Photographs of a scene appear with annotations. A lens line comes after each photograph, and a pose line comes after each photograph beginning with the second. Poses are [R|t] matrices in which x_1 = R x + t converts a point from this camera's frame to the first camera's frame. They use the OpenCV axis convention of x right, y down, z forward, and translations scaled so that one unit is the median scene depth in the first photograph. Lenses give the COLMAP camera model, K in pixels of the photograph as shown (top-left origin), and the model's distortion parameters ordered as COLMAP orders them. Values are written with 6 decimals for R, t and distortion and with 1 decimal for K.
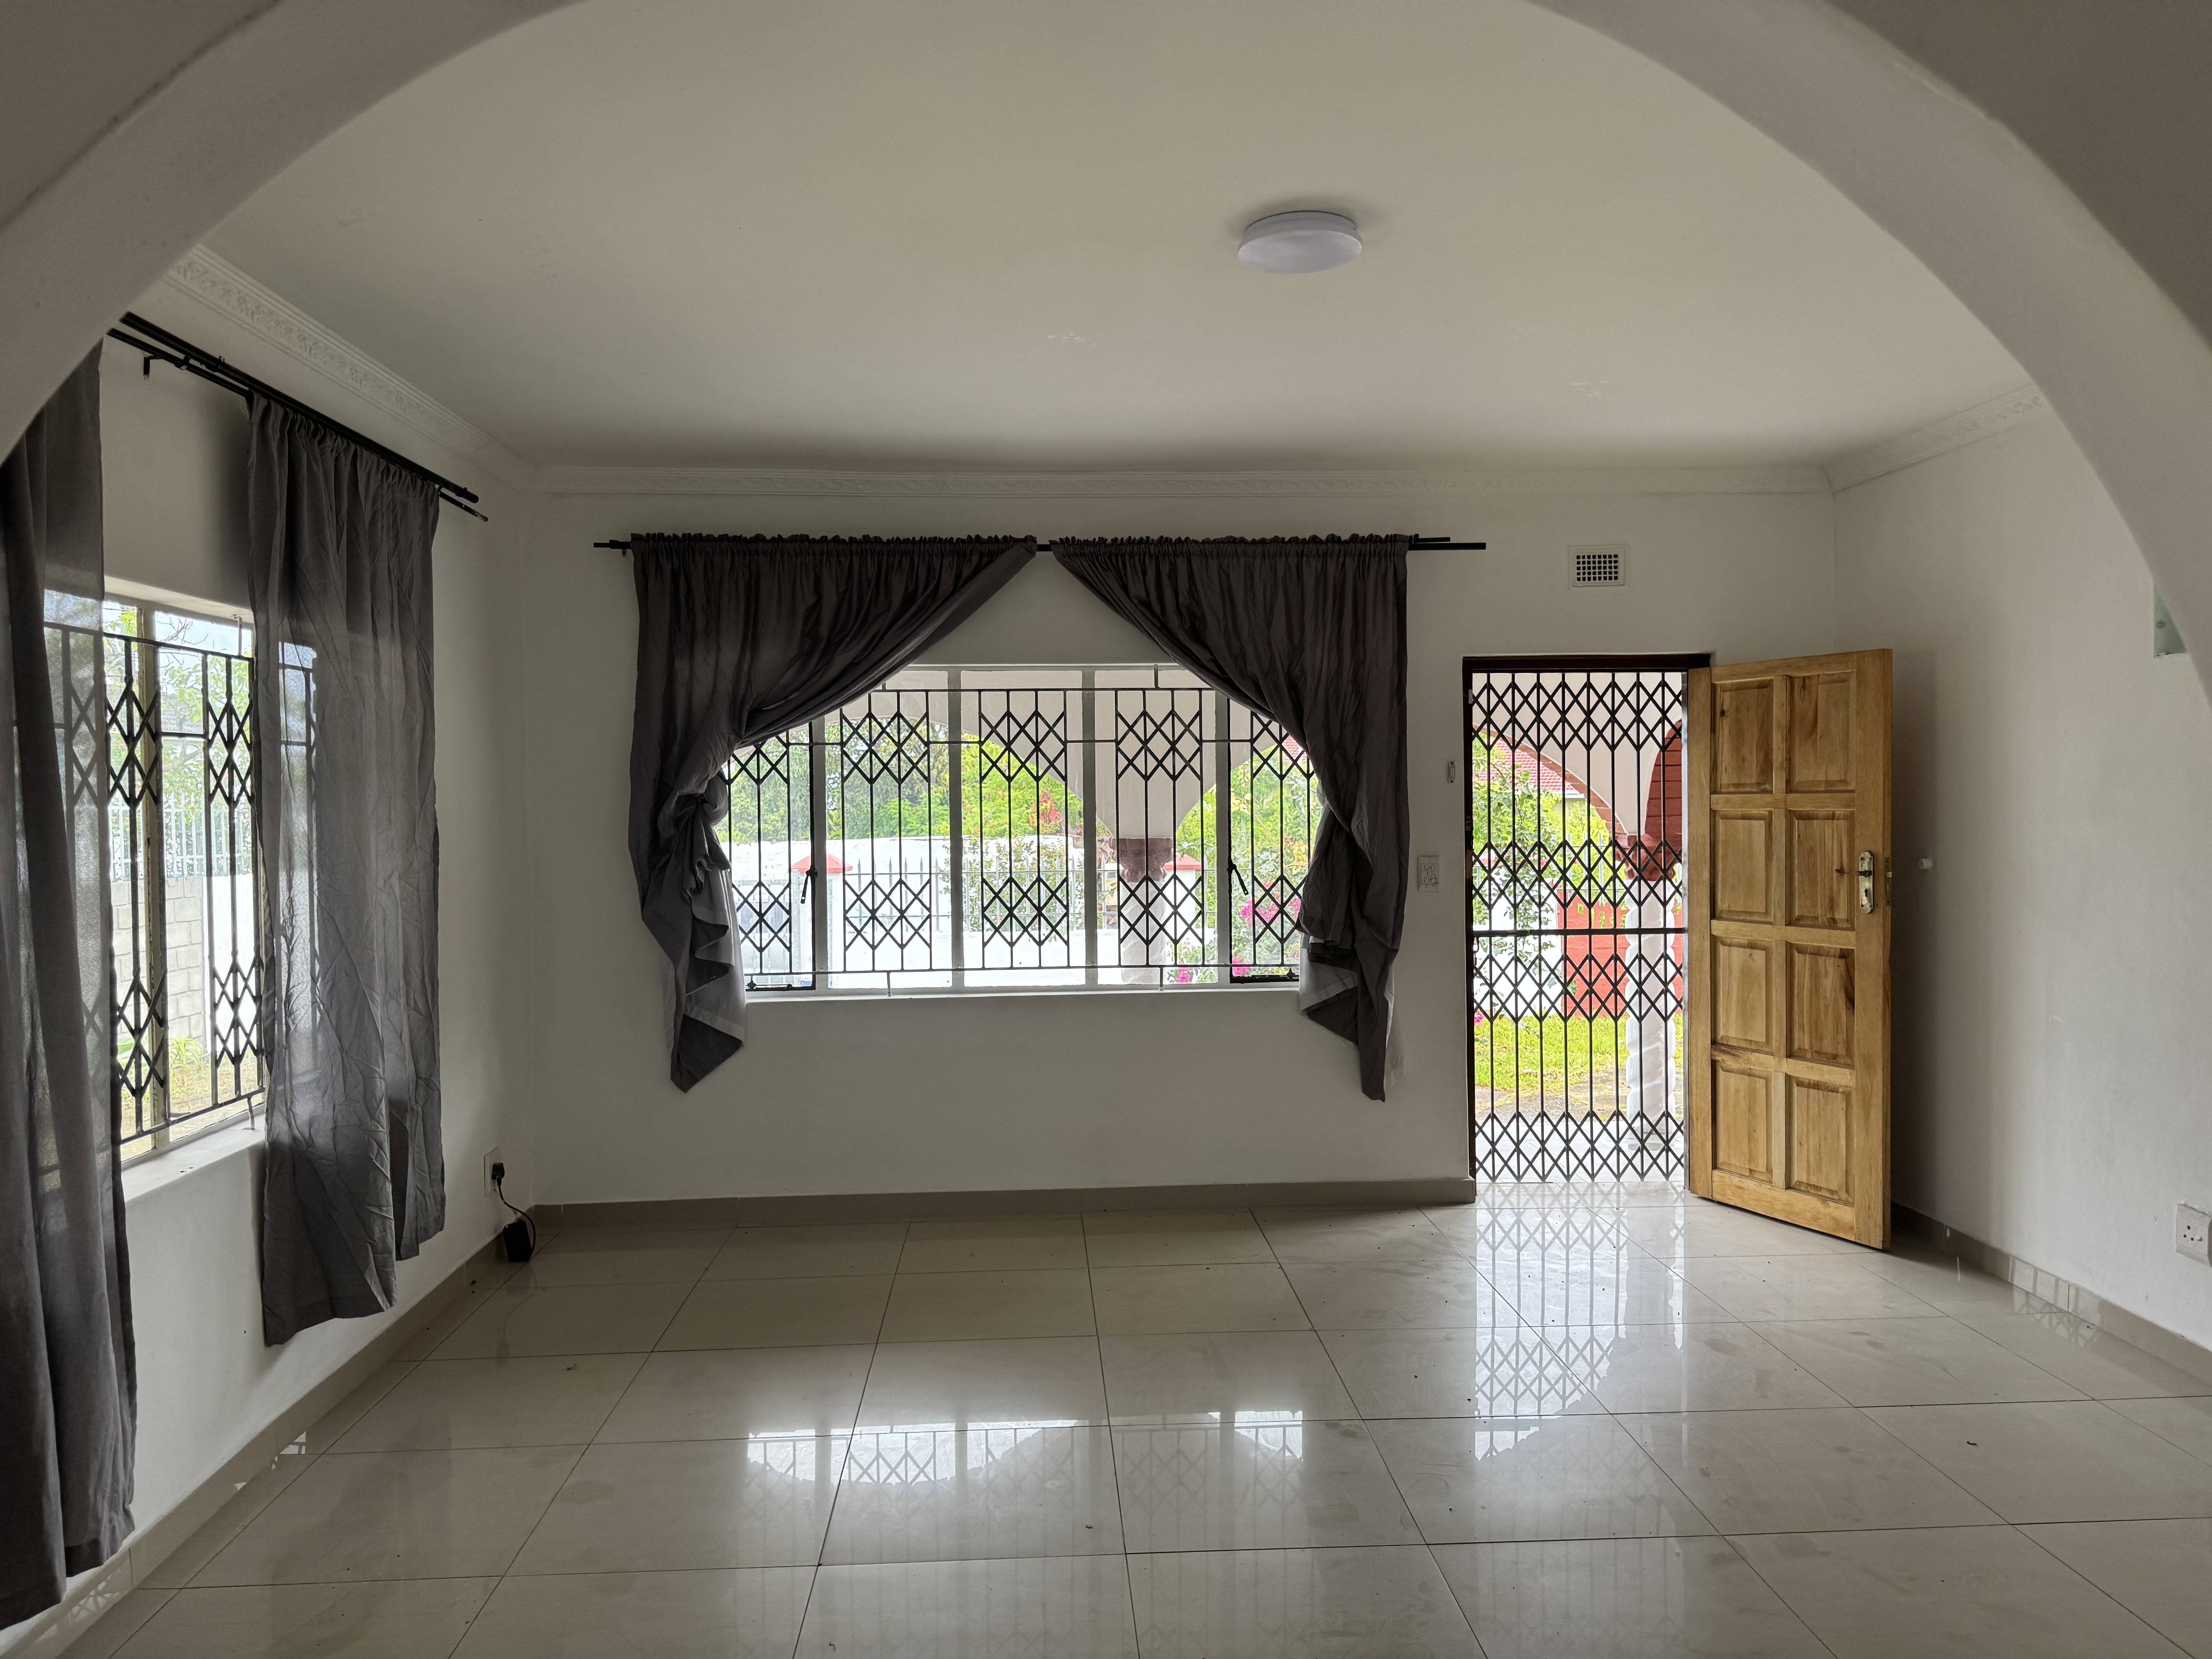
lens RADIAL K [[1569.4, 0, 1116.8], [0, 1569.4, 825.5], [0, 0, 1]] dist [0.088630, -0.082177]
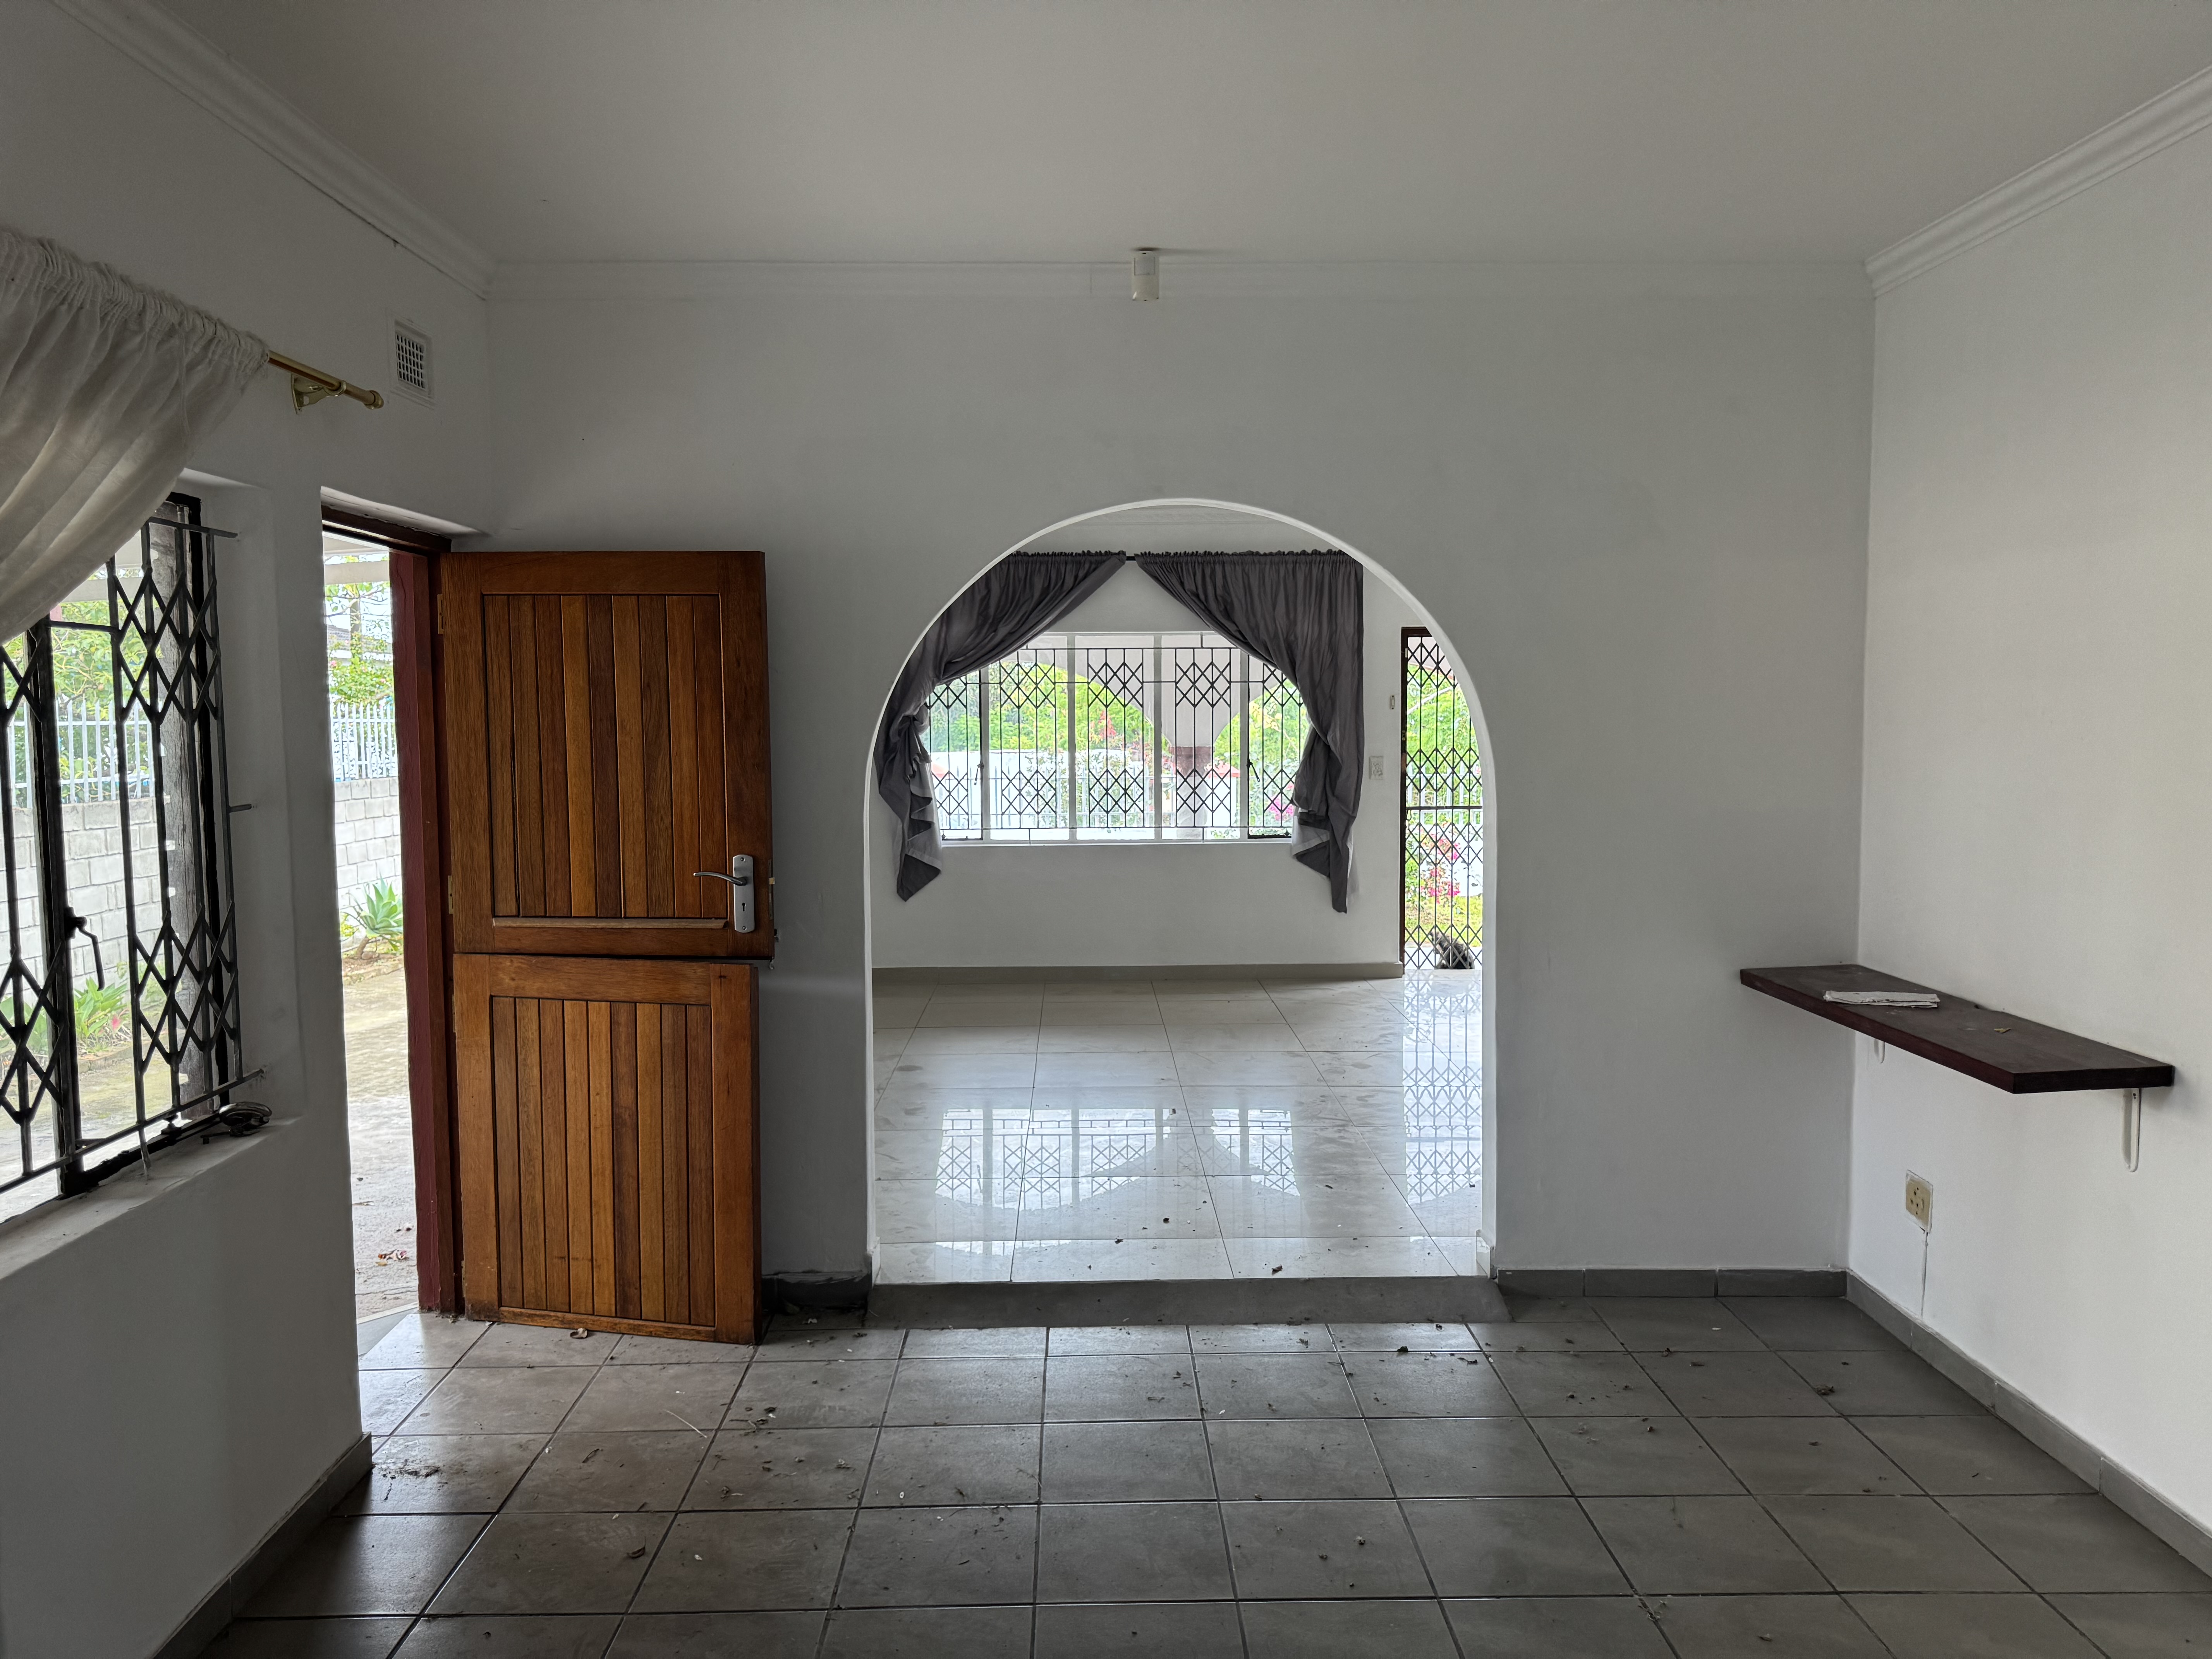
lens RADIAL K [[1569.4, 0, 1097.5], [0, 1569.4, 812.8], [0, 0, 1]] dist [0.088630, -0.082177]
pose [[0.999021, 0.005925, -0.043847, -0.008968], [-0.004135, 0.999159, 0.040799, 0.013091], [0.044052, -0.040578, 0.998205, -0.579797]]
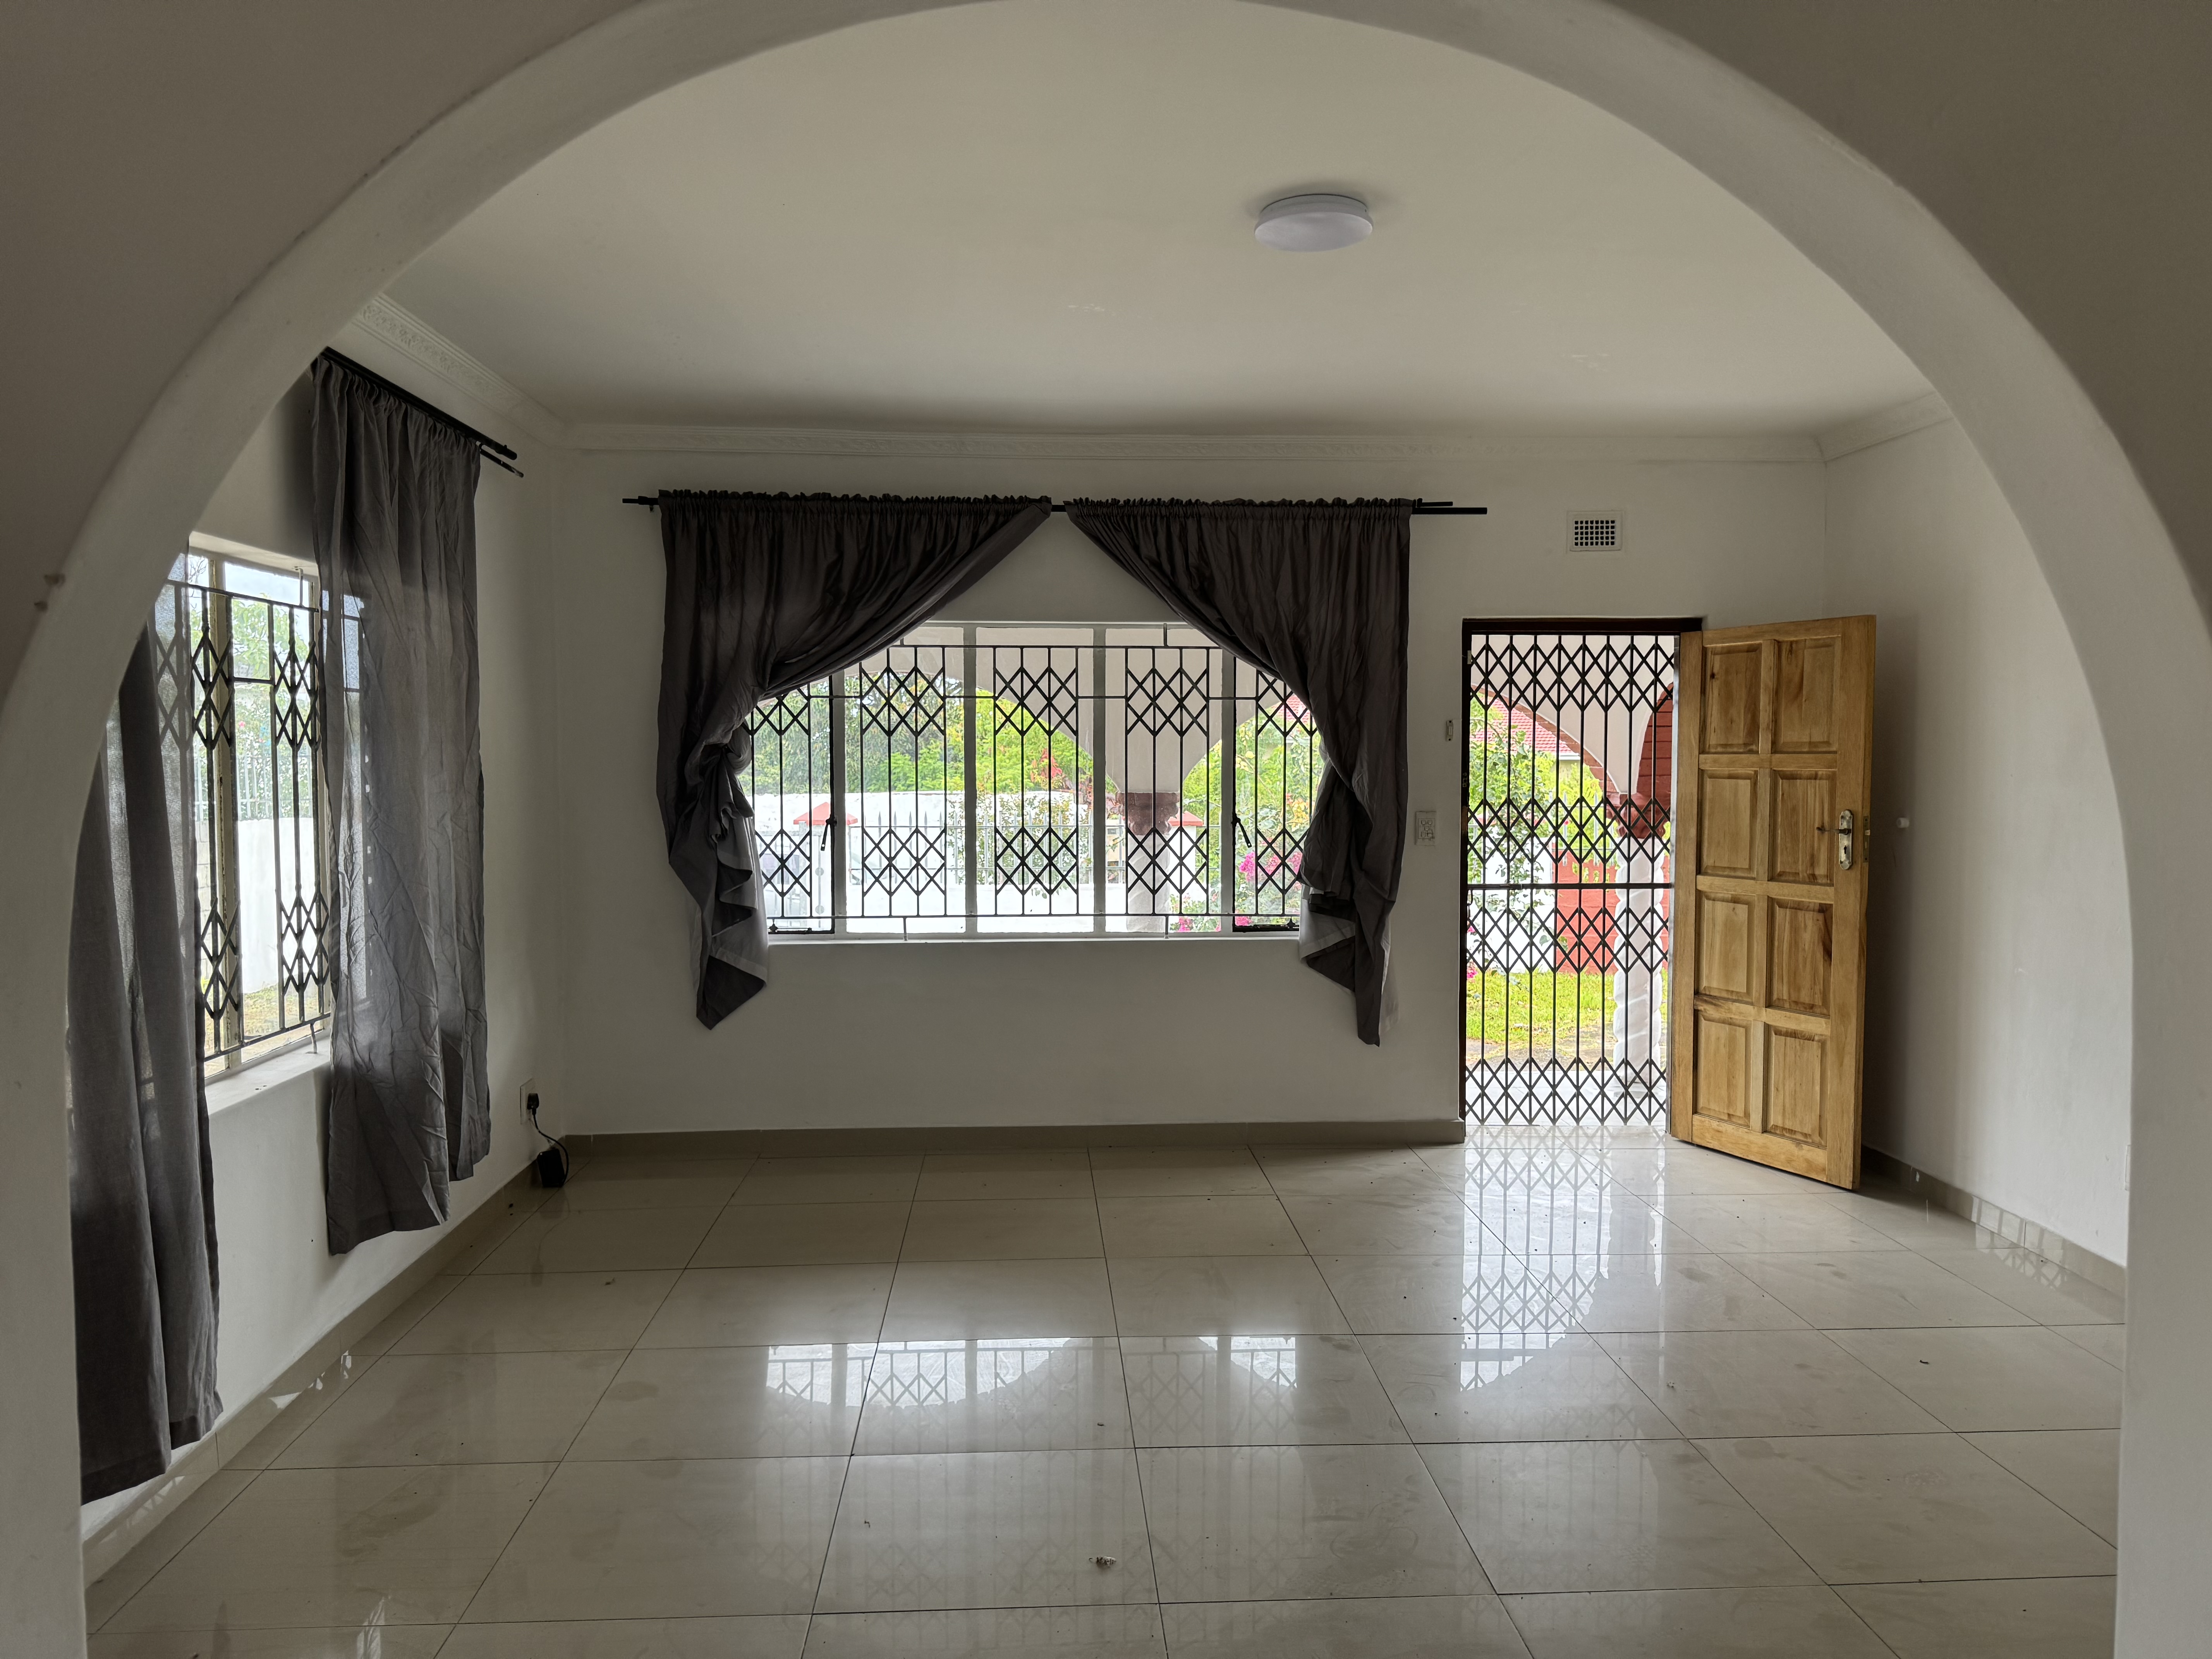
lens RADIAL K [[1569.4, 0, 1111.6], [0, 1569.4, 832.2], [0, 0, 1]] dist [0.088630, -0.082177]
pose [[0.999939, 0.010829, -0.002015, -0.007062], [-0.010760, 0.999448, 0.031440, 0.002781], [0.002354, -0.031416, 0.999504, -0.038211]]
